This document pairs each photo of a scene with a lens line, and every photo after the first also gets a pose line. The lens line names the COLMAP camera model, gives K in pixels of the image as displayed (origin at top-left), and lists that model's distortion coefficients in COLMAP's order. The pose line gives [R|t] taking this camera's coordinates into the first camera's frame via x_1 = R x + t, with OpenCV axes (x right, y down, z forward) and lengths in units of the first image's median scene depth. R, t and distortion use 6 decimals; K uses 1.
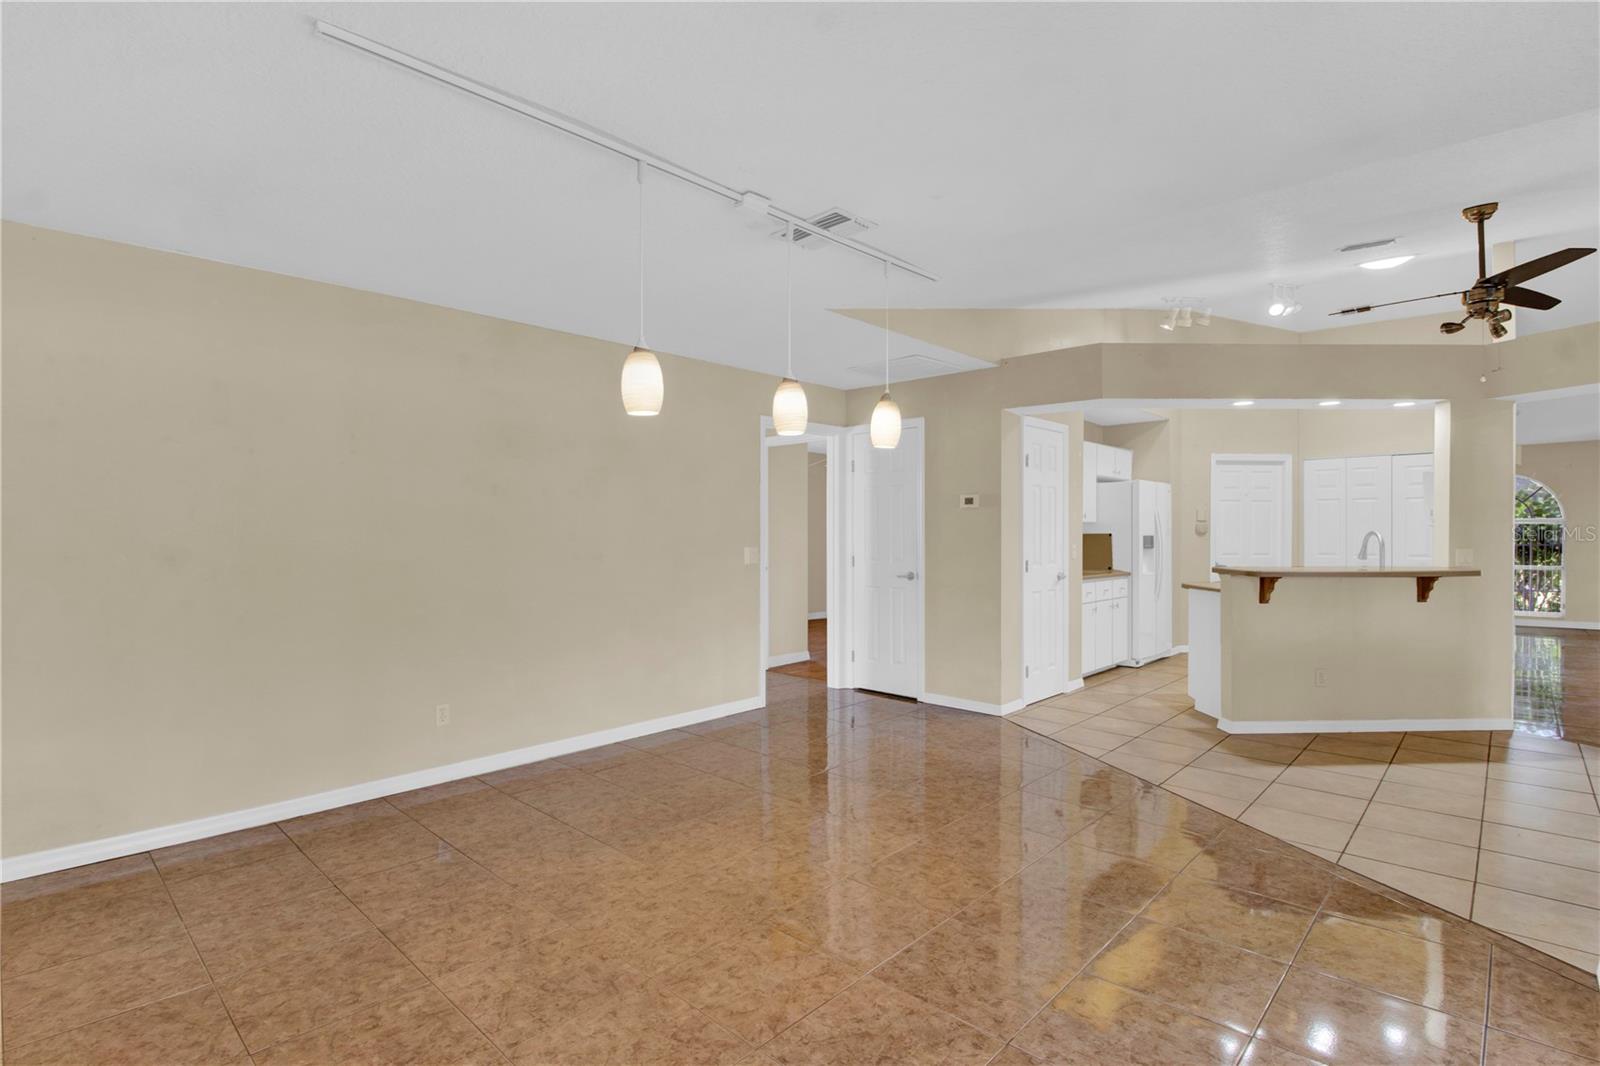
lens RADIAL K [[765.7, 0, 803.4], [0, 765.7, 537.2], [0, 0, 1]] dist [-0.002991, -0.002733]
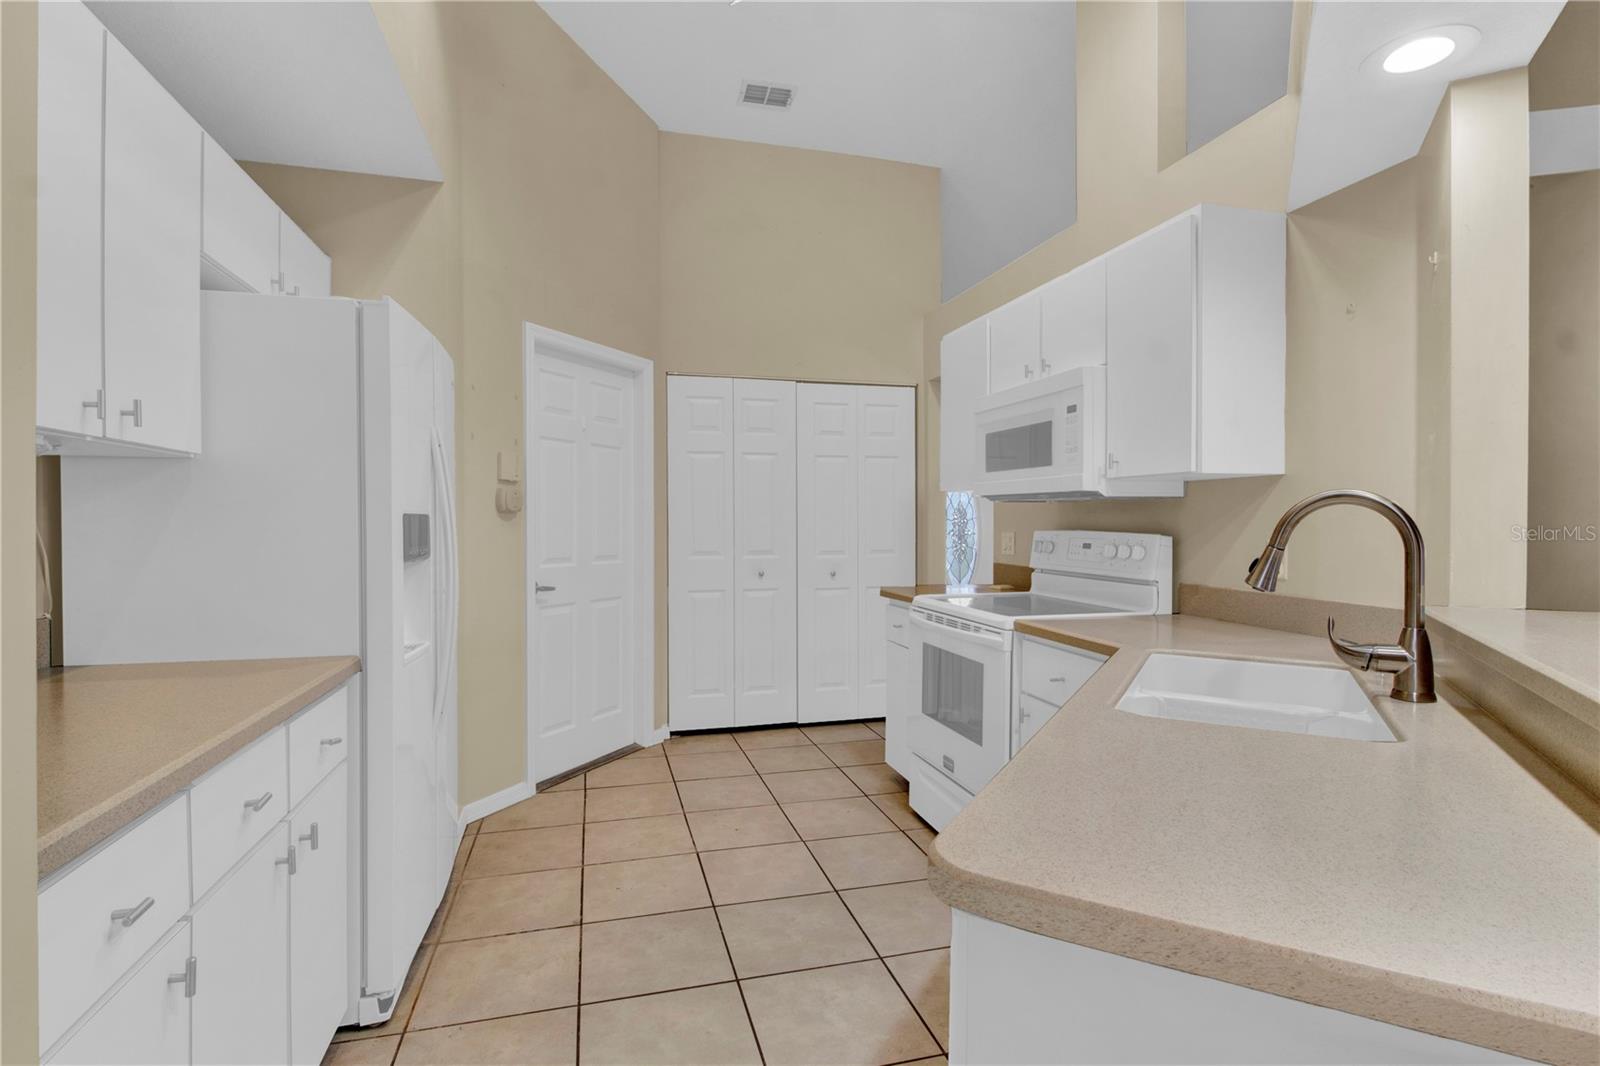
lens RADIAL K [[765.7, 0, 778.2], [0, 765.7, 523.5], [0, 0, 1]] dist [-0.002991, -0.002733]
pose [[0.544785, -0.001746, 0.838574, 0.366902], [0.003338, 0.999994, -0.000087, 0.002230], [-0.838569, 0.002846, 0.544788, 0.936647]]
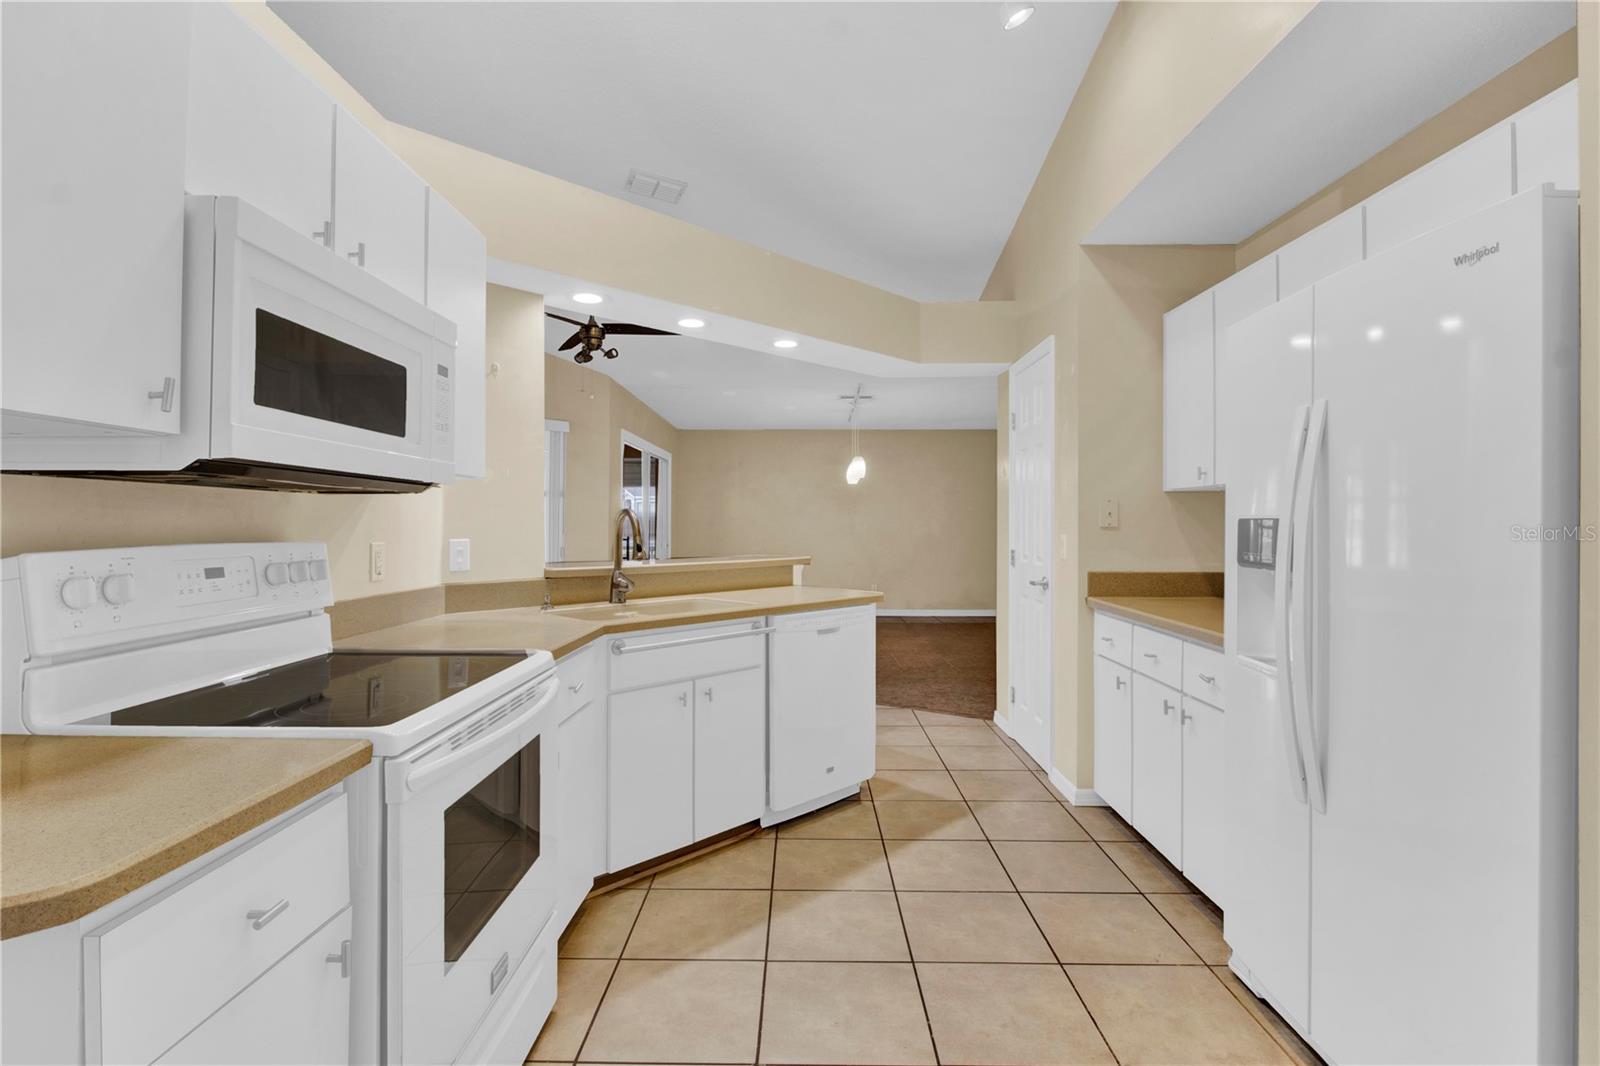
lens RADIAL K [[765.7, 0, 787.8], [0, 765.7, 518.2], [0, 0, 1]] dist [-0.002991, -0.002733]
pose [[-0.732009, 0.000437, -0.681295, 0.959593], [0.002378, 0.999995, -0.001914, -0.000113], [0.681291, -0.003021, -0.732006, 1.383862]]
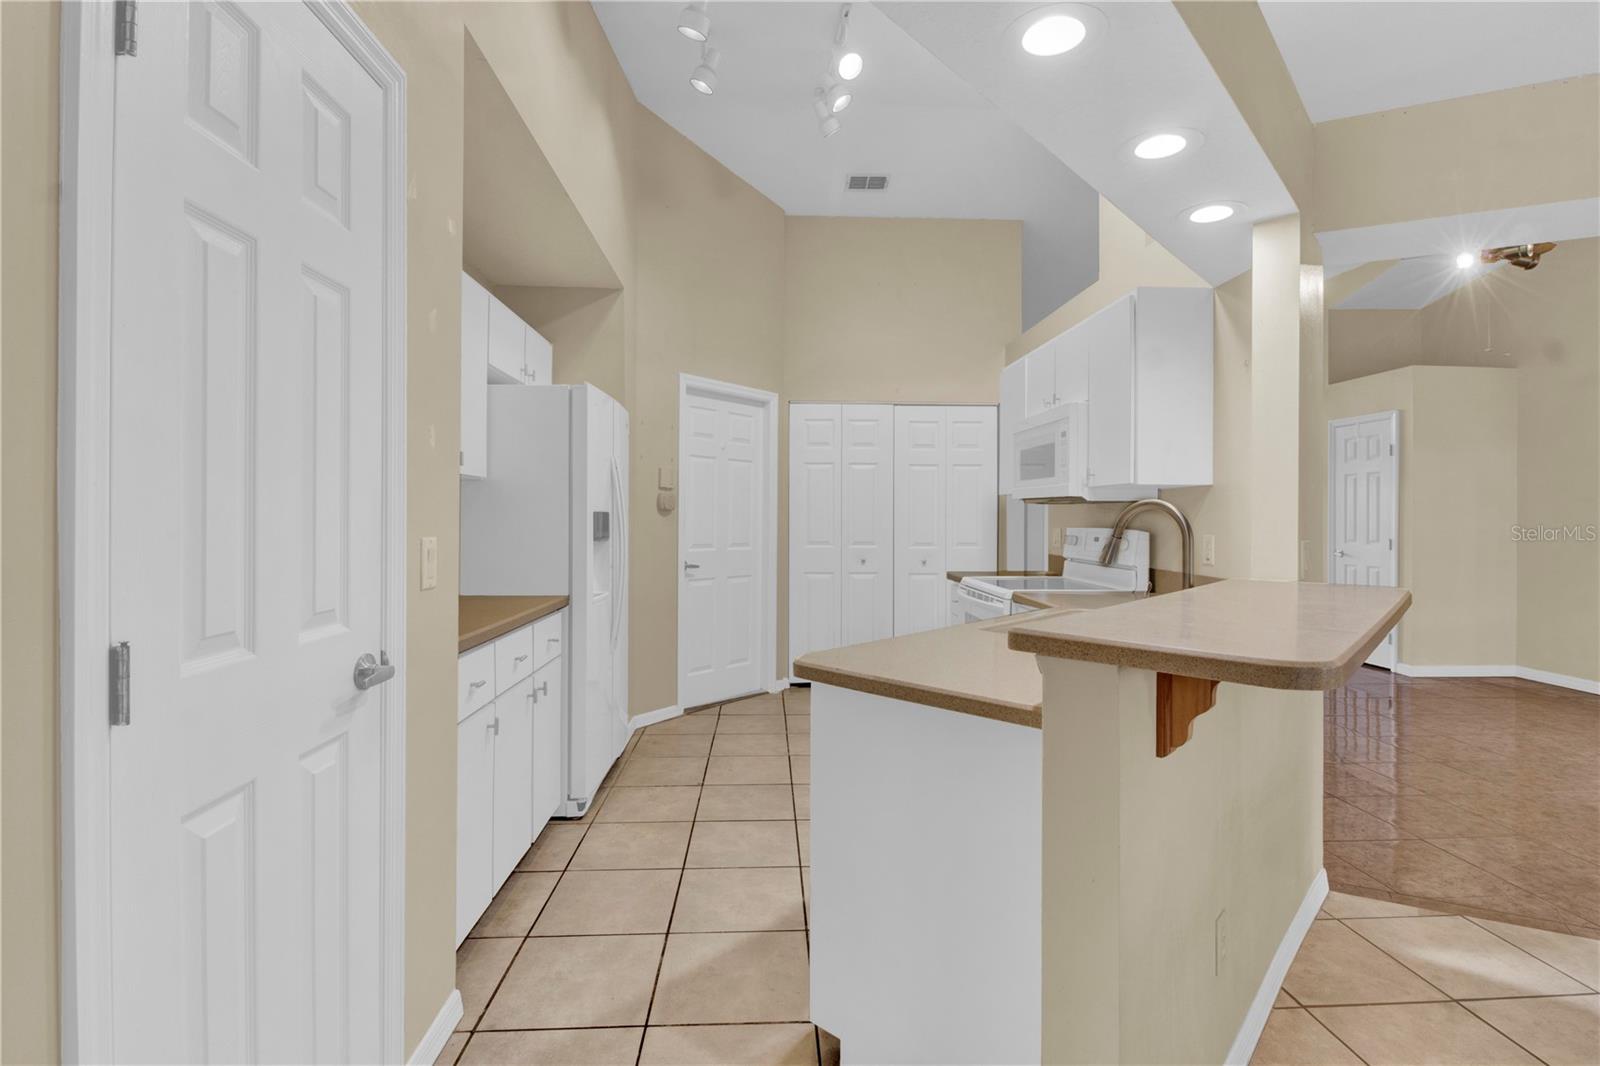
lens RADIAL K [[765.7, 0, 802.0], [0, 765.7, 516.7], [0, 0, 1]] dist [-0.002991, -0.002733]
pose [[0.700452, 0.007426, 0.713661, 0.268158], [-0.003948, 0.999971, -0.006530, 0.003938], [-0.713688, 0.001756, 0.700461, 0.760083]]
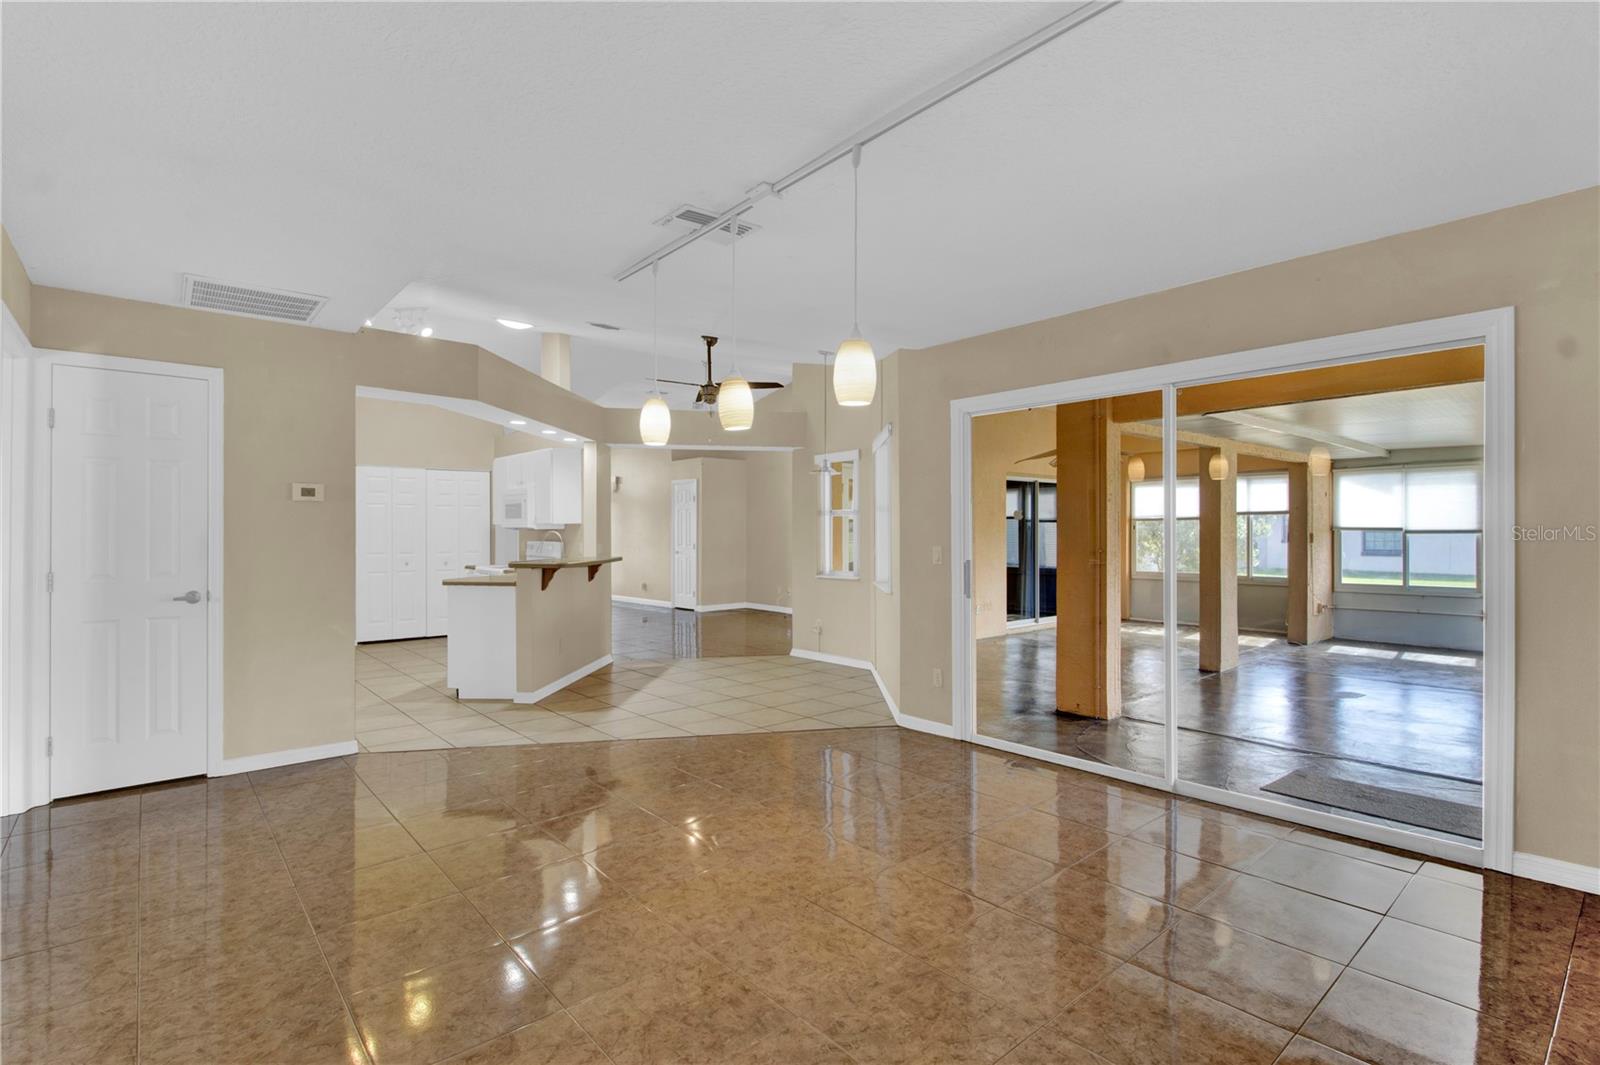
lens RADIAL K [[765.7, 0, 798.3], [0, 765.7, 517.9], [0, 0, 1]] dist [-0.002991, -0.002733]
pose [[0.114747, 0.019572, 0.993202, -0.474372], [0.012933, 0.999692, -0.021194, 0.001746], [-0.993311, 0.015277, 0.114458, 0.385973]]
